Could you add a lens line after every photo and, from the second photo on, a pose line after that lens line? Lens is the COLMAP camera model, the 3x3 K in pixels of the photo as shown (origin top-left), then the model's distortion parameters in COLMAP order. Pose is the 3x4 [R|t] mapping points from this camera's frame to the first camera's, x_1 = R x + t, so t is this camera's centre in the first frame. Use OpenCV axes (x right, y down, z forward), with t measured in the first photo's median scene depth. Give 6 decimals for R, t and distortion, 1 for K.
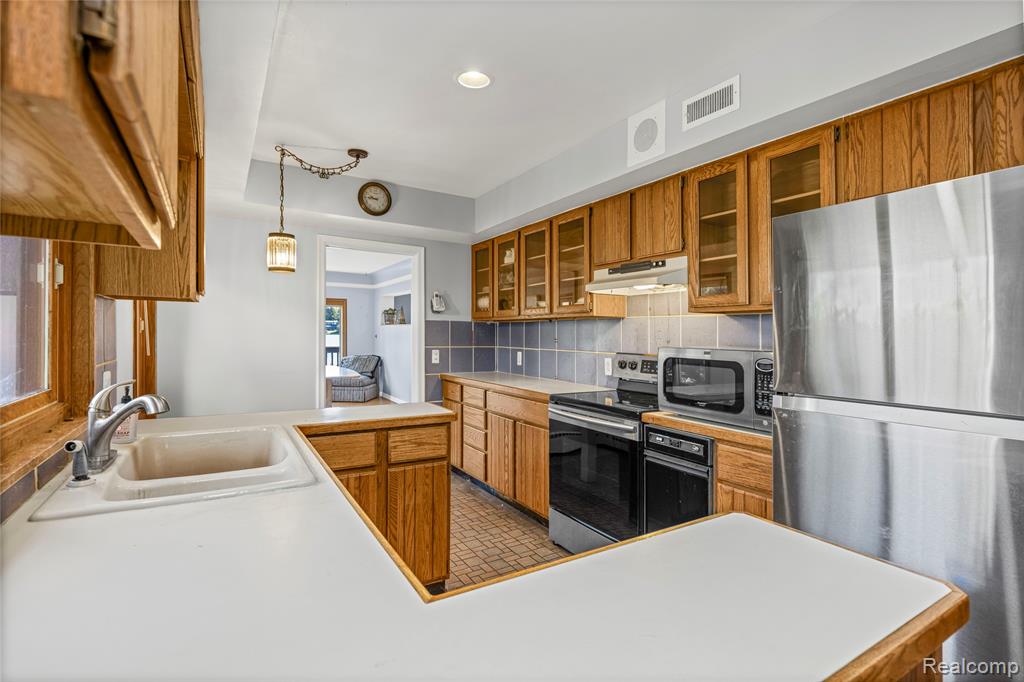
lens RADIAL K [[486.4, 0, 512.6], [0, 486.4, 335.3], [0, 0, 1]] dist [-0.005005, -0.001250]
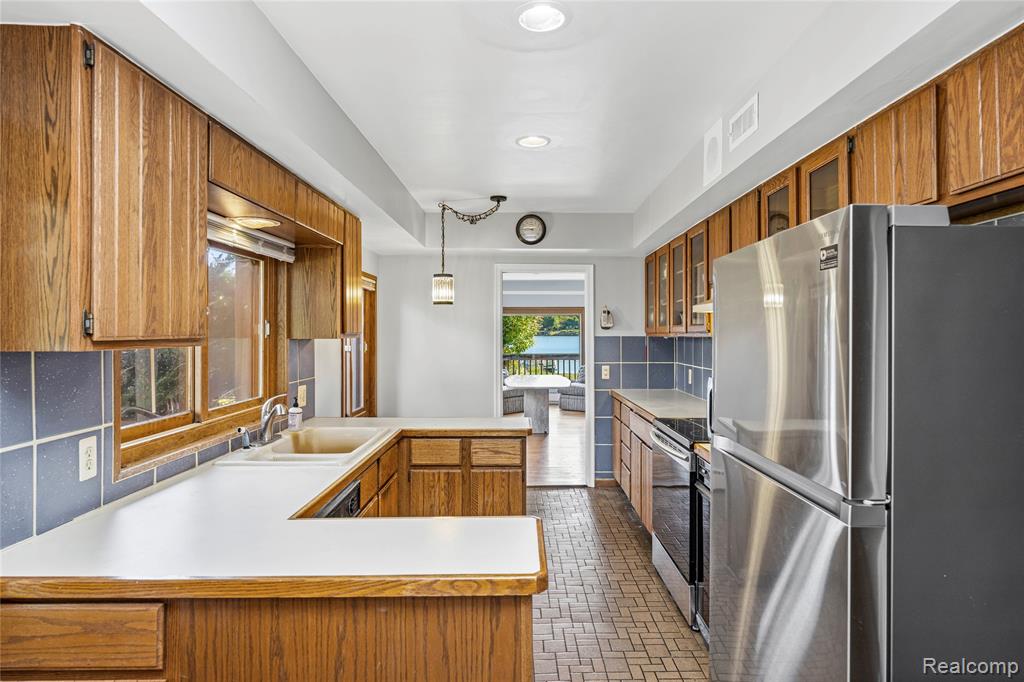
lens RADIAL K [[551.6, 0, 520.1], [0, 551.6, 337.2], [0, 0, 1]] dist [0.006441, -0.000122]
pose [[0.857342, -0.007353, -0.514695, 0.414069], [0.008694, 0.999962, 0.000197, -0.045468], [0.514674, -0.004643, 0.857373, -0.105113]]
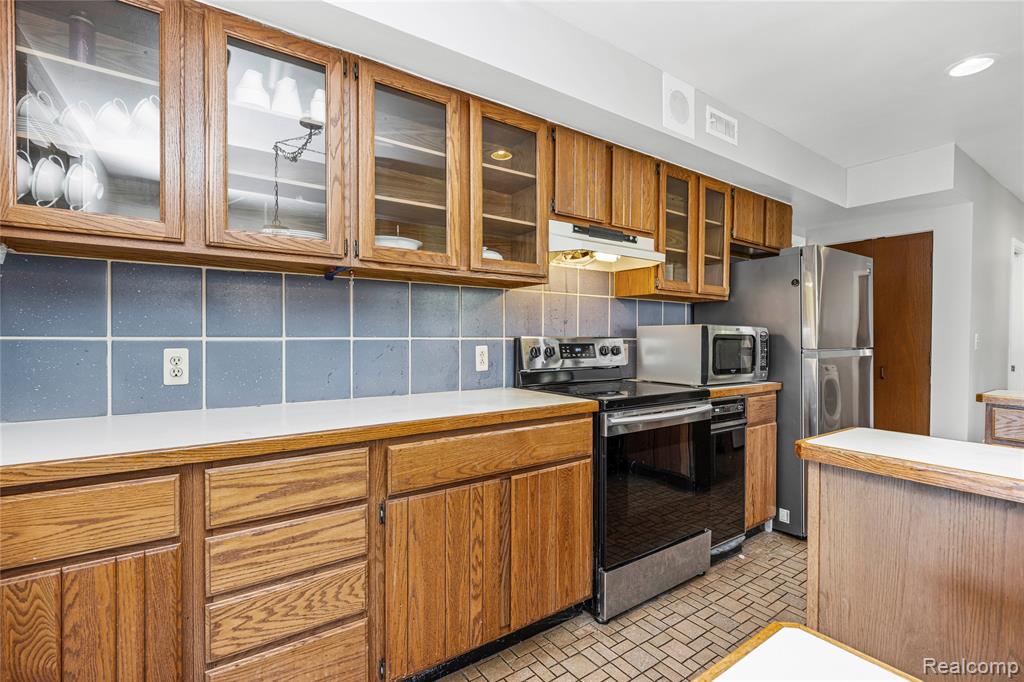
lens RADIAL K [[465.5, 0, 514.5], [0, 465.5, 340.4], [0, 0, 1]] dist [-0.000236, -0.000796]
pose [[-0.071268, -0.018518, 0.997285, -0.513298], [-0.002306, 0.999828, 0.018401, 0.029897], [-0.997455, -0.000988, -0.071299, 1.126478]]
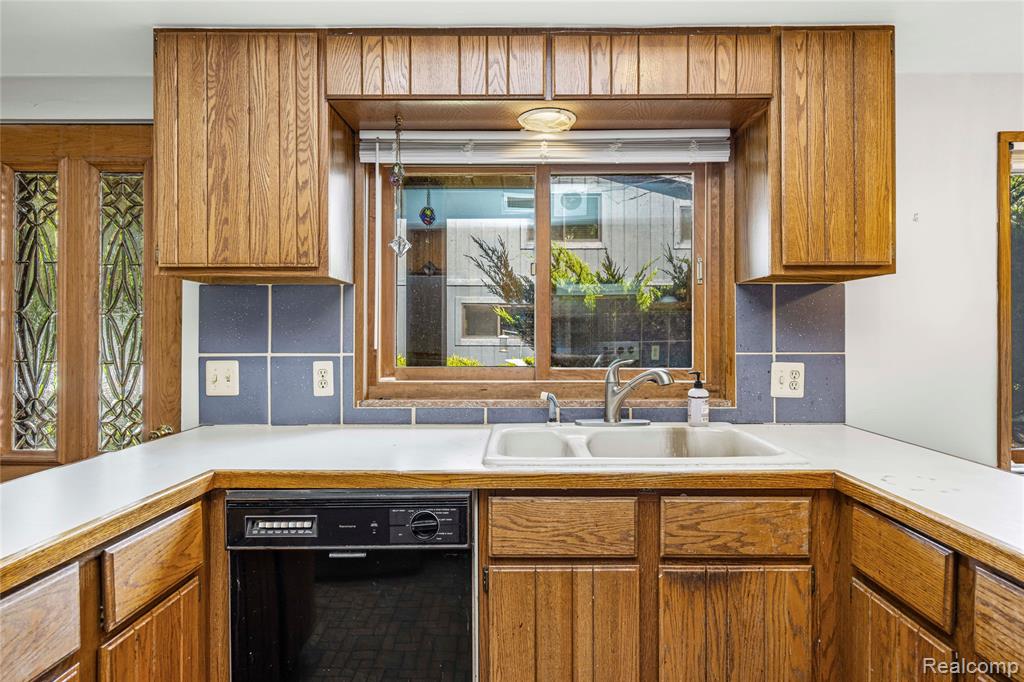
lens RADIAL K [[549.3, 0, 516.9], [0, 549.3, 333.1], [0, 0, 1]] dist [0.001100, 0.001006]
pose [[-0.512366, -0.007329, -0.858736, 0.206461], [-0.009170, 0.999953, -0.003063, 0.015745], [0.858718, 0.006305, -0.512409, 0.646426]]
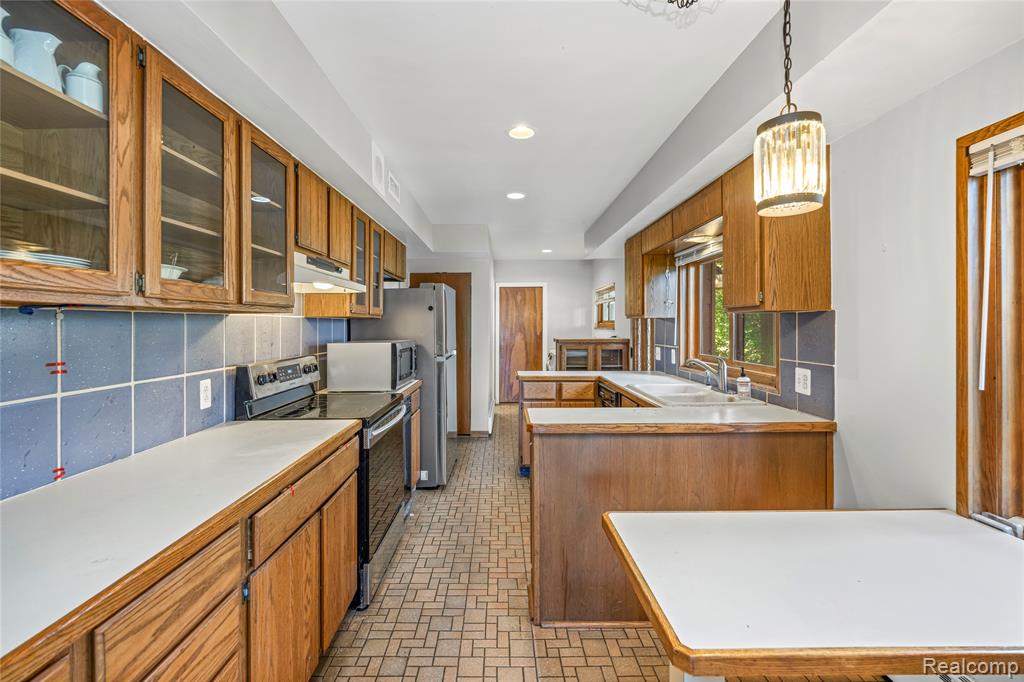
lens RADIAL K [[439.8, 0, 505.2], [0, 439.8, 319.6], [0, 0, 1]] dist [-0.007848, -0.000445]
pose [[-0.859099, -0.001699, 0.511807, -0.446747], [-0.002461, 0.999997, -0.000812, -0.031682], [-0.511804, -0.001958, -0.859100, 1.433871]]
